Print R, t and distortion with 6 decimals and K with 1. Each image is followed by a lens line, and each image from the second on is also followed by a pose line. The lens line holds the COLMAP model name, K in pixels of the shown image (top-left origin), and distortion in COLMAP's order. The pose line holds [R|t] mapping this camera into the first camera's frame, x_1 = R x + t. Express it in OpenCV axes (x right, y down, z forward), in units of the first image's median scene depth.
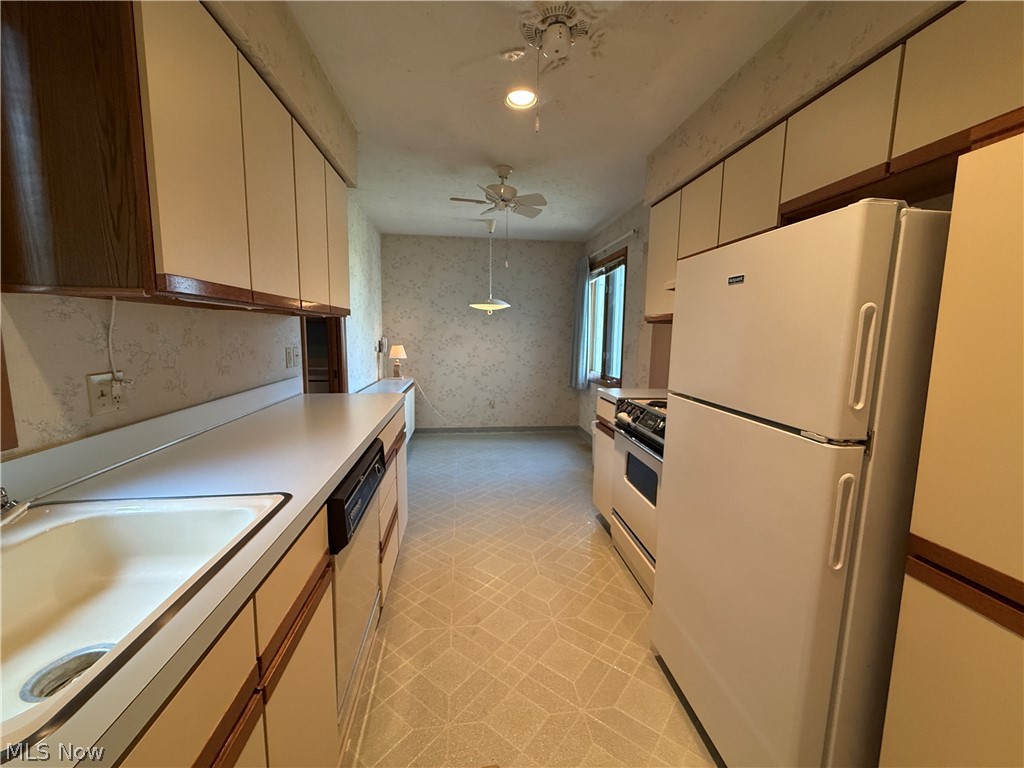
lens RADIAL K [[408.2, 0, 511.4], [0, 408.2, 383.0], [0, 0, 1]] dist [-0.001455, -0.000122]
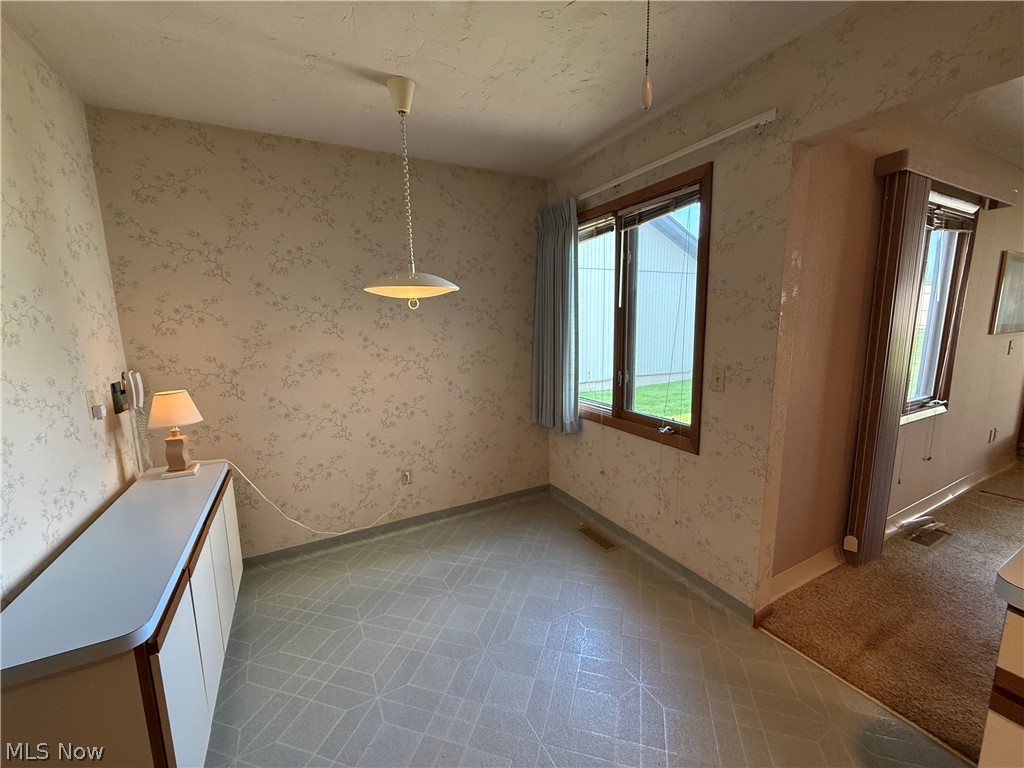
lens RADIAL K [[408.2, 0, 510.4], [0, 408.2, 382.1], [0, 0, 1]] dist [-0.001455, -0.000122]
pose [[0.929576, -0.092221, 0.356908, -0.108101], [0.083439, 0.995711, 0.039961, -0.087459], [-0.359063, -0.007366, 0.933284, 0.492104]]
